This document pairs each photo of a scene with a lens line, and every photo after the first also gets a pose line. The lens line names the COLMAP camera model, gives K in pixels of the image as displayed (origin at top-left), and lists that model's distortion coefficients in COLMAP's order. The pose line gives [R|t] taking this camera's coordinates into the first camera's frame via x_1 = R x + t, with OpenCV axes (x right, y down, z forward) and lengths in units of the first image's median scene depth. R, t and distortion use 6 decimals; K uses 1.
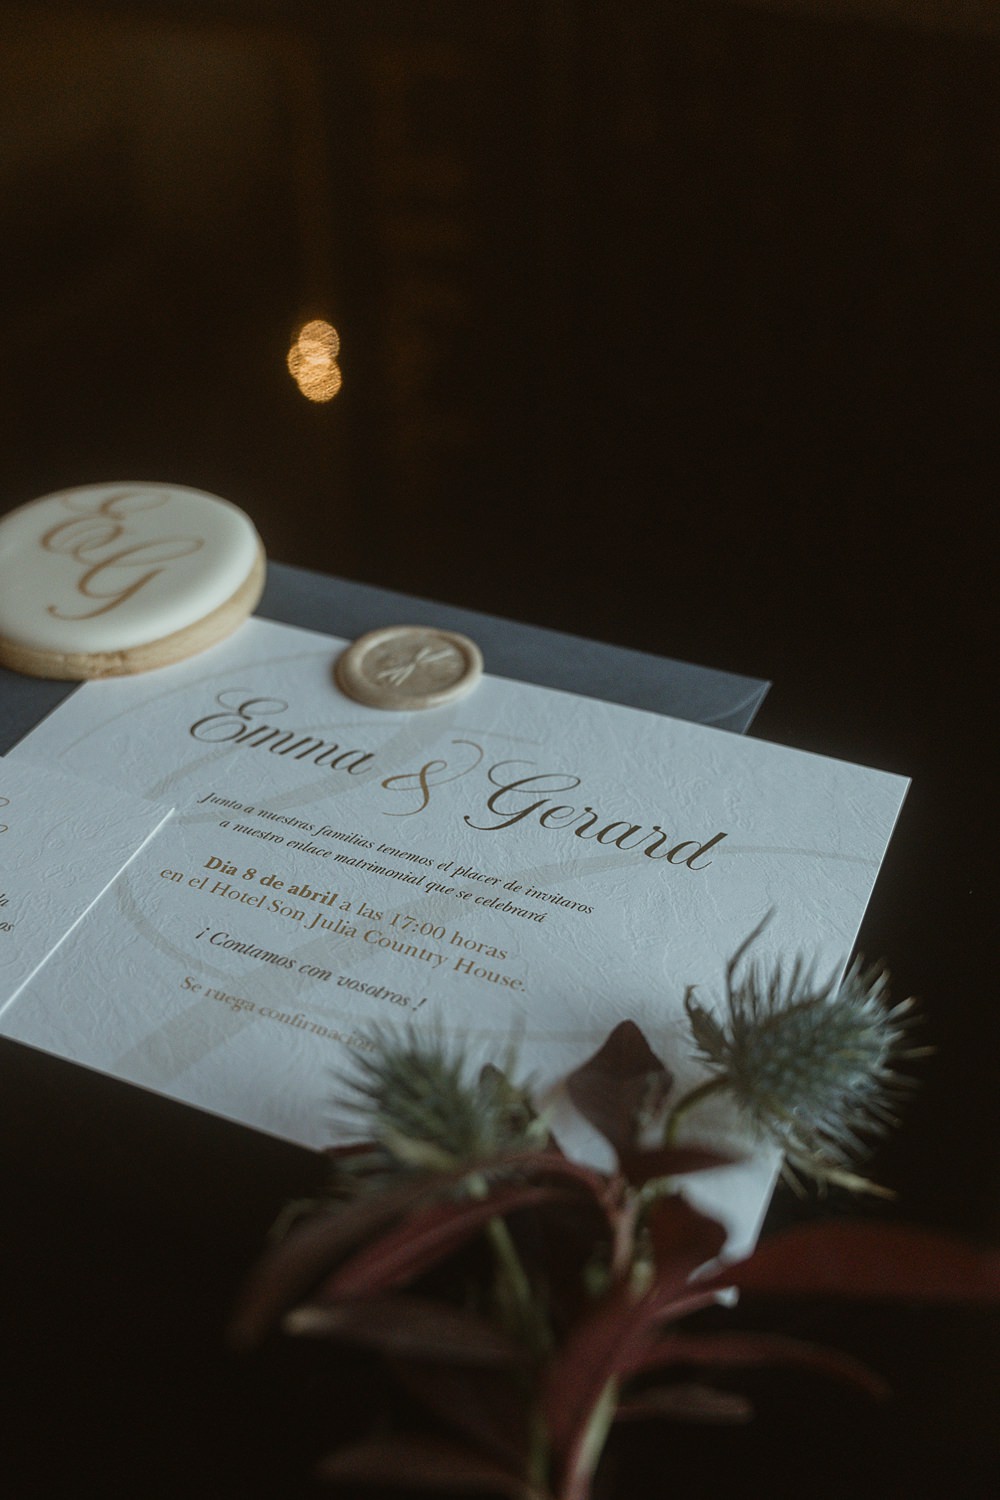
lens RADIAL K [[1506.4, 0, 500.0], [0, 1506.4, 750.0], [0, 0, 1]] dist [0.000436, 0.001007]
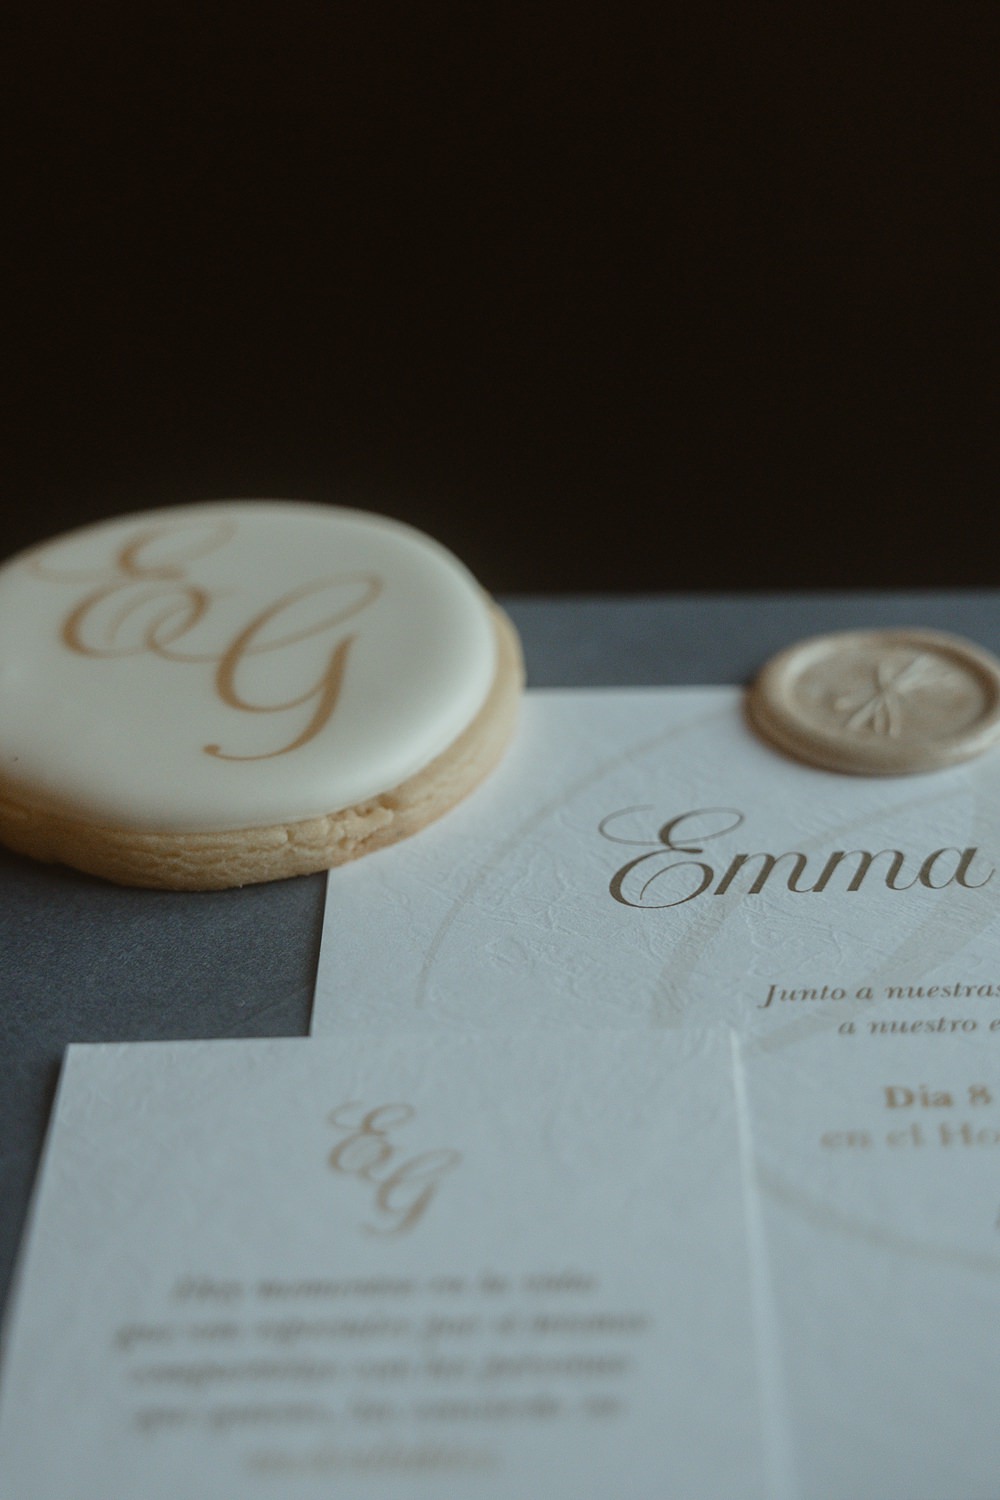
lens RADIAL K [[2587.0, 0, 500.0], [0, 2587.0, 750.0], [0, 0, 1]] dist [-0.011495, -0.091461]
pose [[0.922585, -0.228528, 0.310823, -0.480517], [0.260687, 0.963192, -0.065596, -0.013355], [-0.284392, 0.141546, 0.948202, 0.168411]]
